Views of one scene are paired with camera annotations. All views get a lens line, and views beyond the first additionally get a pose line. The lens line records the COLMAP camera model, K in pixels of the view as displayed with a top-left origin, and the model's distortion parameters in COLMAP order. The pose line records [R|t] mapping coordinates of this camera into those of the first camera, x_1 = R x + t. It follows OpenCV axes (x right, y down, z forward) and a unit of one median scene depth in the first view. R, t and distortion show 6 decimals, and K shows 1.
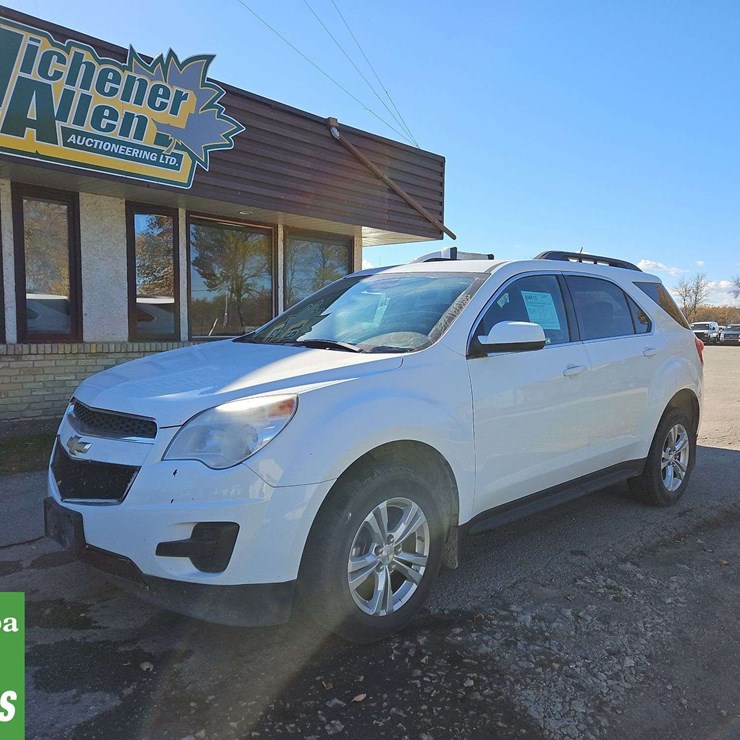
lens RADIAL K [[724.5, 0, 373.6], [0, 724.5, 372.3], [0, 0, 1]] dist [0.031680, 0.000000]
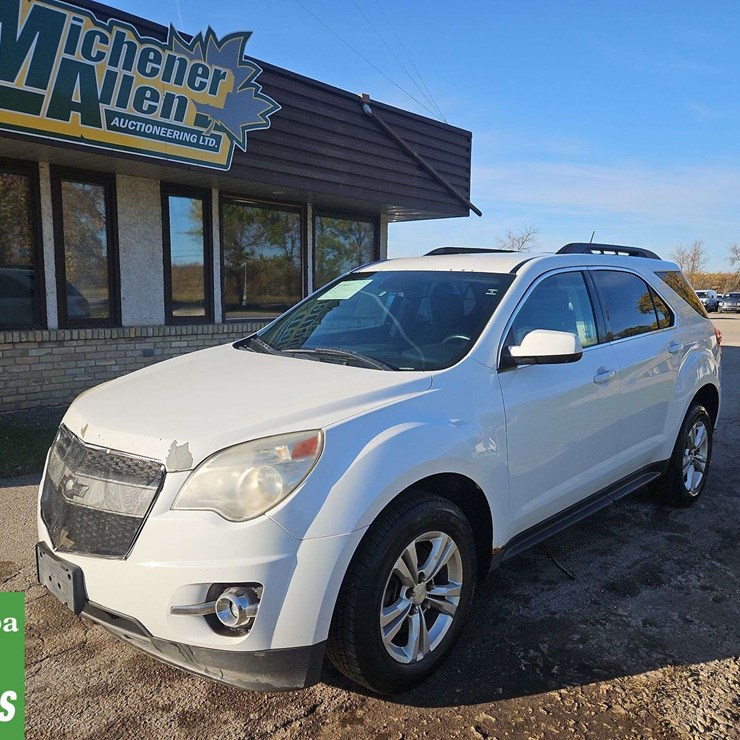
lens RADIAL K [[724.5, 0, 375.7], [0, 724.5, 373.1], [0, 0, 1]] dist [0.031680, 0.000000]
pose [[0.999924, -0.003848, 0.011698, -0.068183], [0.003299, 0.998907, 0.046625, -0.024315], [-0.011865, -0.046583, 0.998844, 0.001409]]
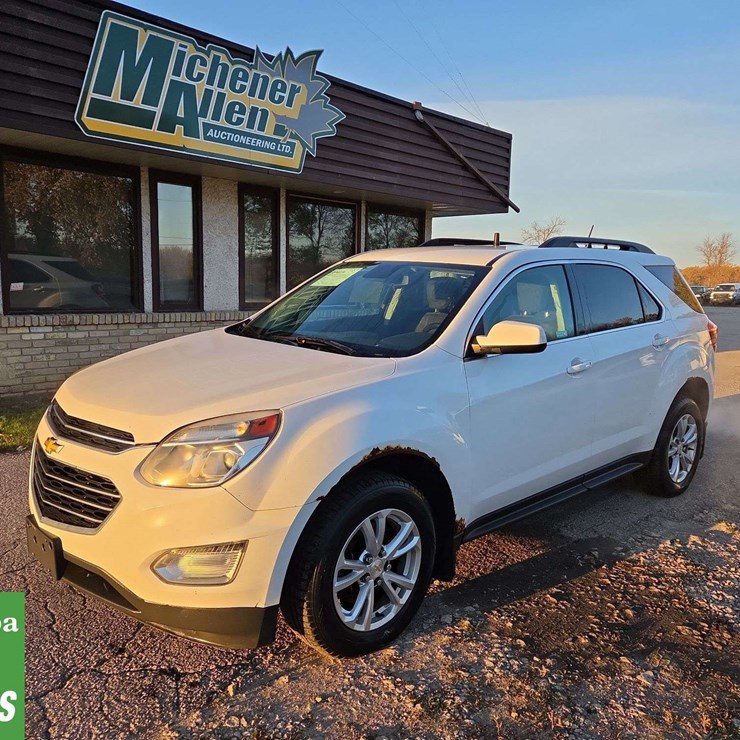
lens RADIAL K [[724.5, 0, 370.8], [0, 724.5, 368.8], [0, 0, 1]] dist [0.031680, 0.000000]
pose [[0.999693, 0.009329, -0.022967, -0.121051], [-0.008073, 0.998499, 0.054181, -0.016009], [0.023438, -0.053979, 0.998267, -0.124969]]
